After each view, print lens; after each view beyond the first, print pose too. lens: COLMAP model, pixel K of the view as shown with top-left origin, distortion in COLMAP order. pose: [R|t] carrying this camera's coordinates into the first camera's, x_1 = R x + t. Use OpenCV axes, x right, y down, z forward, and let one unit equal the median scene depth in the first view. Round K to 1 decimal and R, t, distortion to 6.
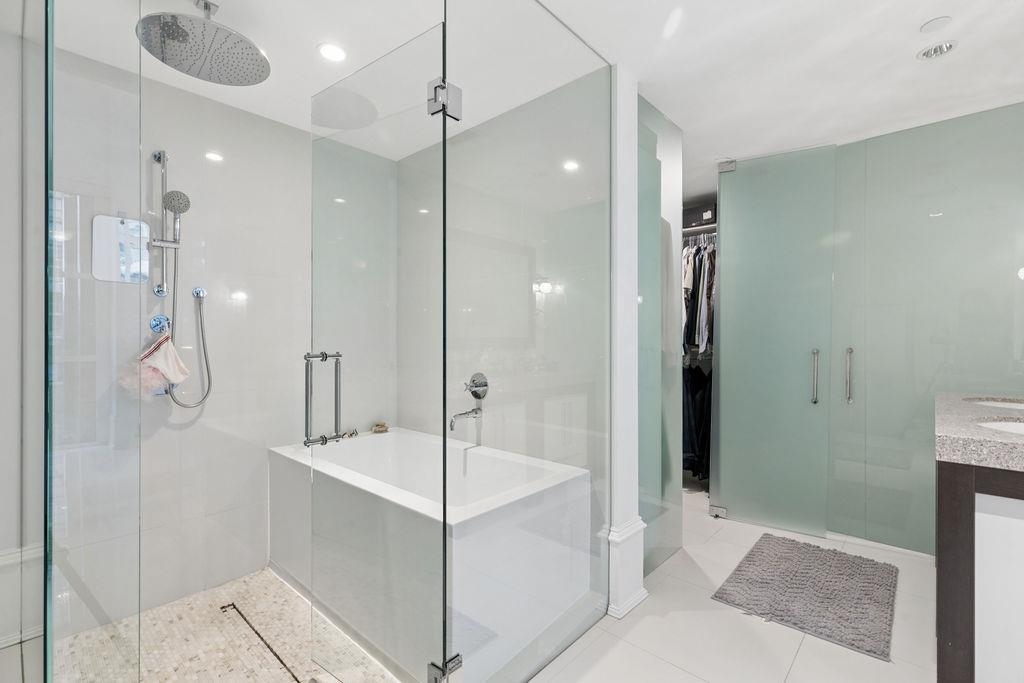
lens RADIAL K [[457.7, 0, 519.8], [0, 457.7, 343.8], [0, 0, 1]] dist [-0.002108, -0.000265]
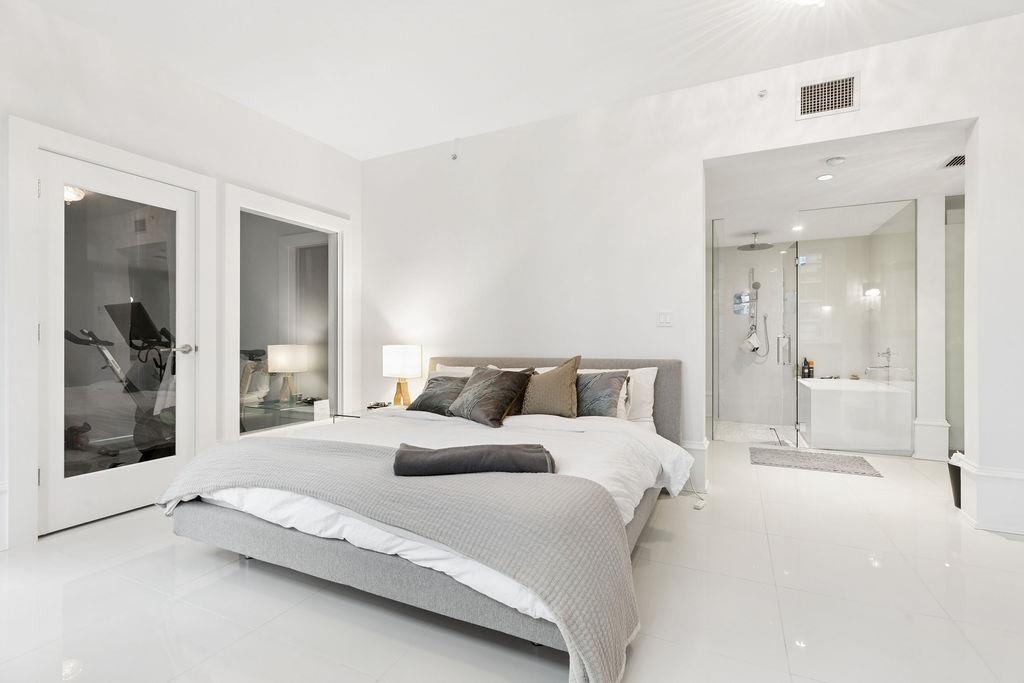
lens RADIAL K [[457.7, 0, 519.8], [0, 457.7, 343.8], [0, 0, 1]] dist [-0.002108, -0.000265]
pose [[0.282498, 0.016320, -0.959129, 1.610583], [0.003551, 0.999831, 0.018058, 0.004183], [0.959261, -0.008507, 0.282392, -1.266593]]
